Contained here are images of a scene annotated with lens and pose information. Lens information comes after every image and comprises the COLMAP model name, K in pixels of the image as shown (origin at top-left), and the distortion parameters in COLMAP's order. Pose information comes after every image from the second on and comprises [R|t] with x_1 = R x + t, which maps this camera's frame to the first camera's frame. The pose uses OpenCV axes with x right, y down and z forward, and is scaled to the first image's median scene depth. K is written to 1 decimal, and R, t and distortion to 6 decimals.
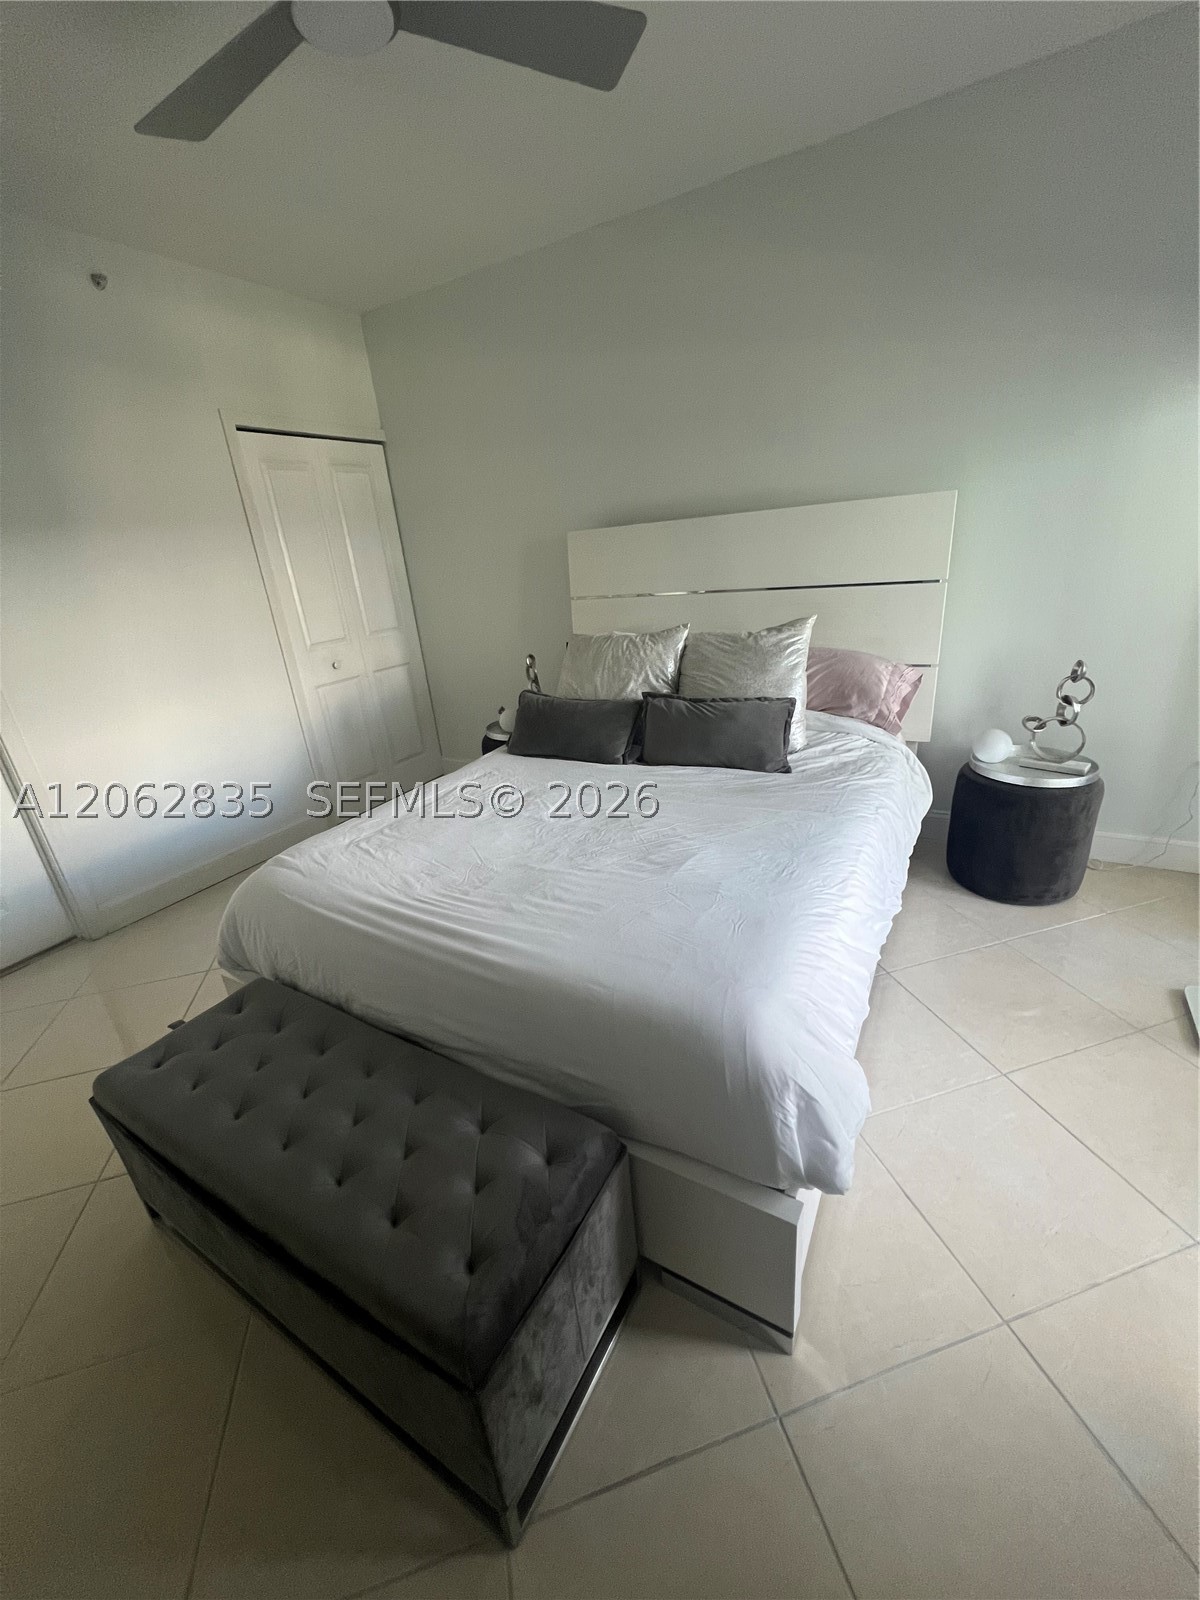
lens RADIAL K [[636.4, 0, 595.8], [0, 636.4, 792.0], [0, 0, 1]] dist [0.002997, -0.000975]
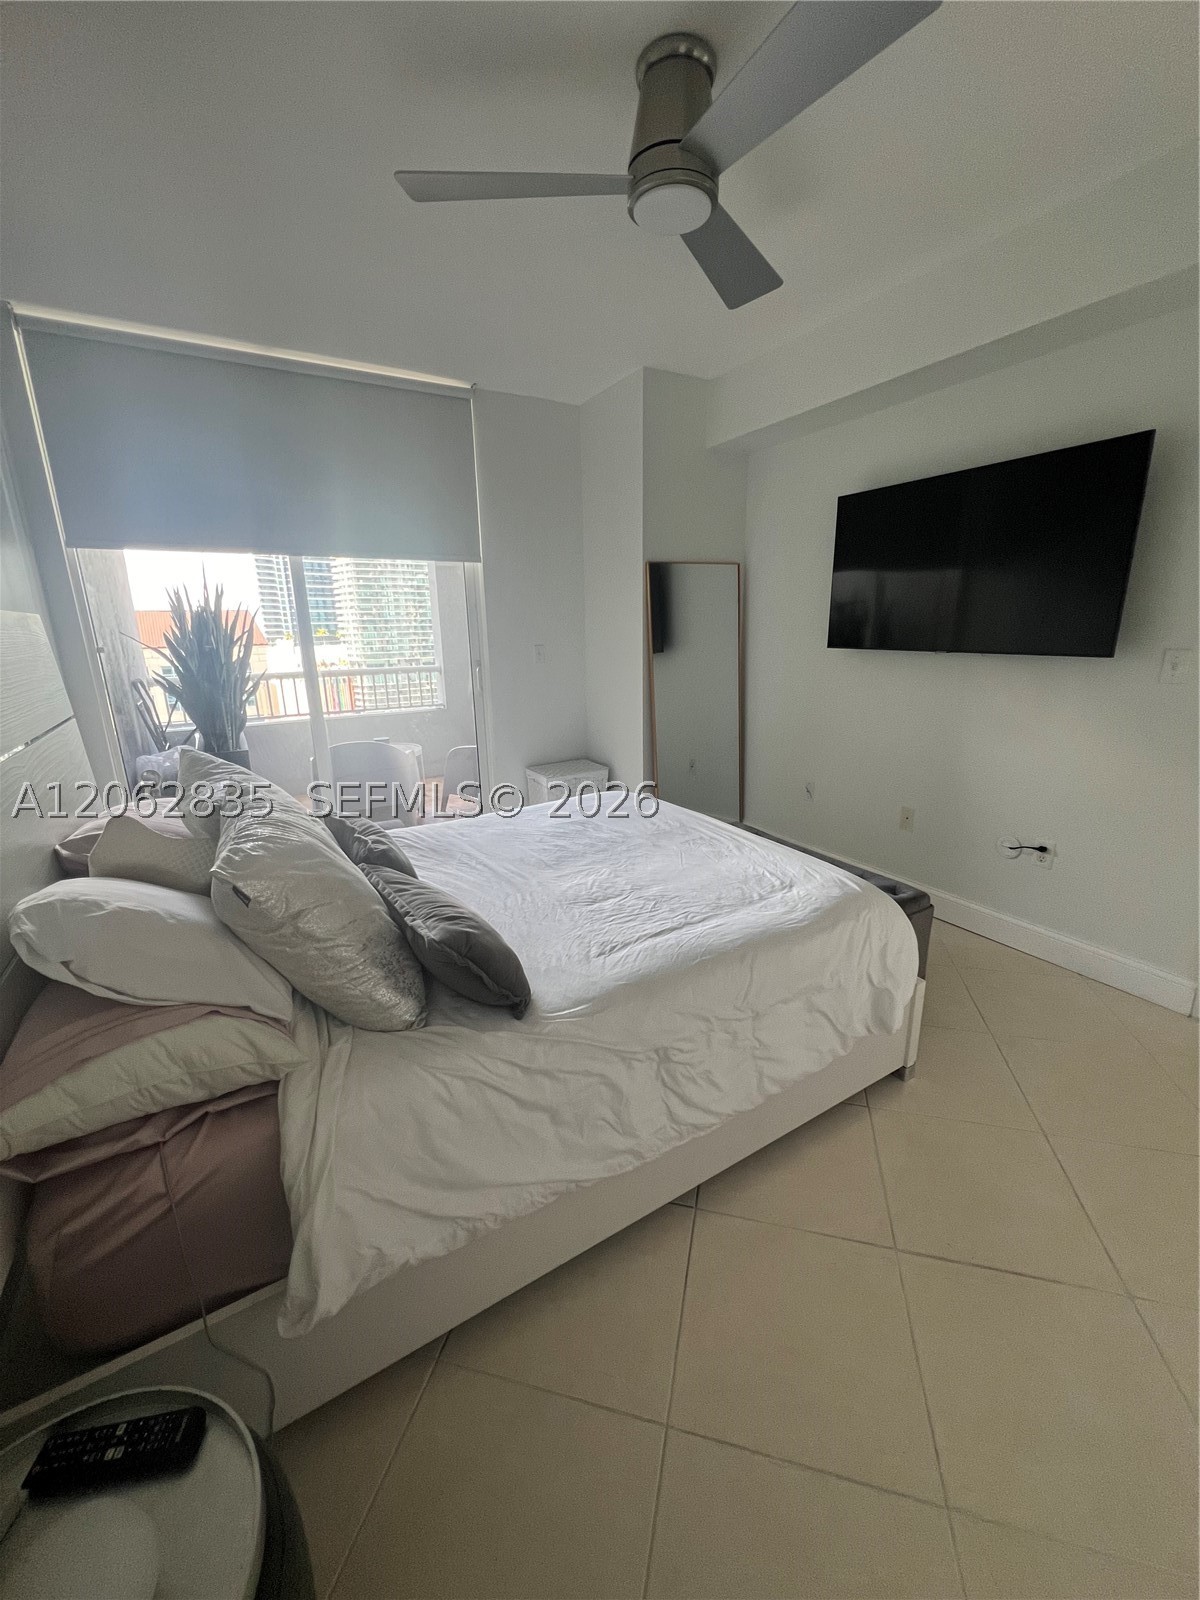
lens RADIAL K [[636.4, 0, 608.0], [0, 636.4, 798.5], [0, 0, 1]] dist [0.002997, -0.000975]
pose [[-0.872900, -0.018493, 0.487548, -0.751613], [0.265847, 0.819883, 0.507068, -0.756859], [-0.409109, 0.572233, -0.710759, 2.118416]]
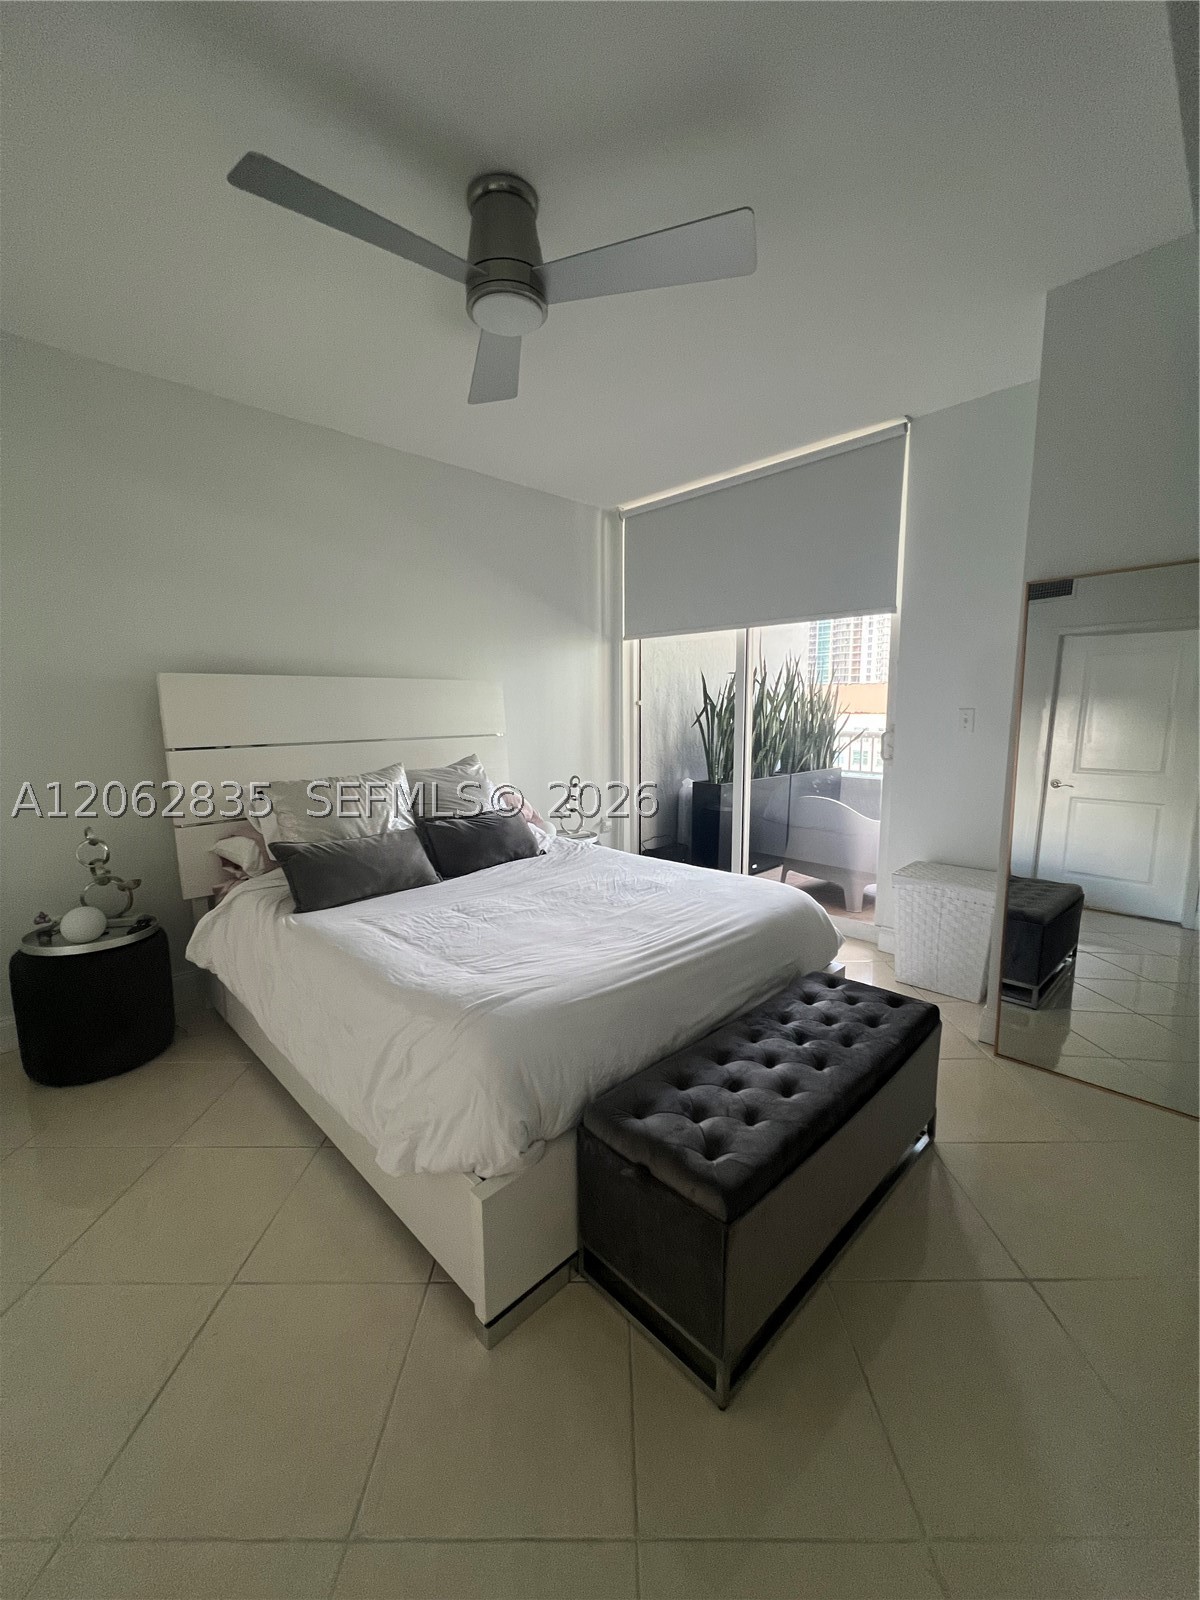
lens RADIAL K [[636.4, 0, 593.0], [0, 636.4, 795.2], [0, 0, 1]] dist [0.002997, -0.000975]
pose [[0.261659, -0.042029, 0.964245, -1.418222], [0.330484, 0.942560, -0.048597, -0.068551], [-0.906816, 0.331383, 0.260519, 0.664763]]
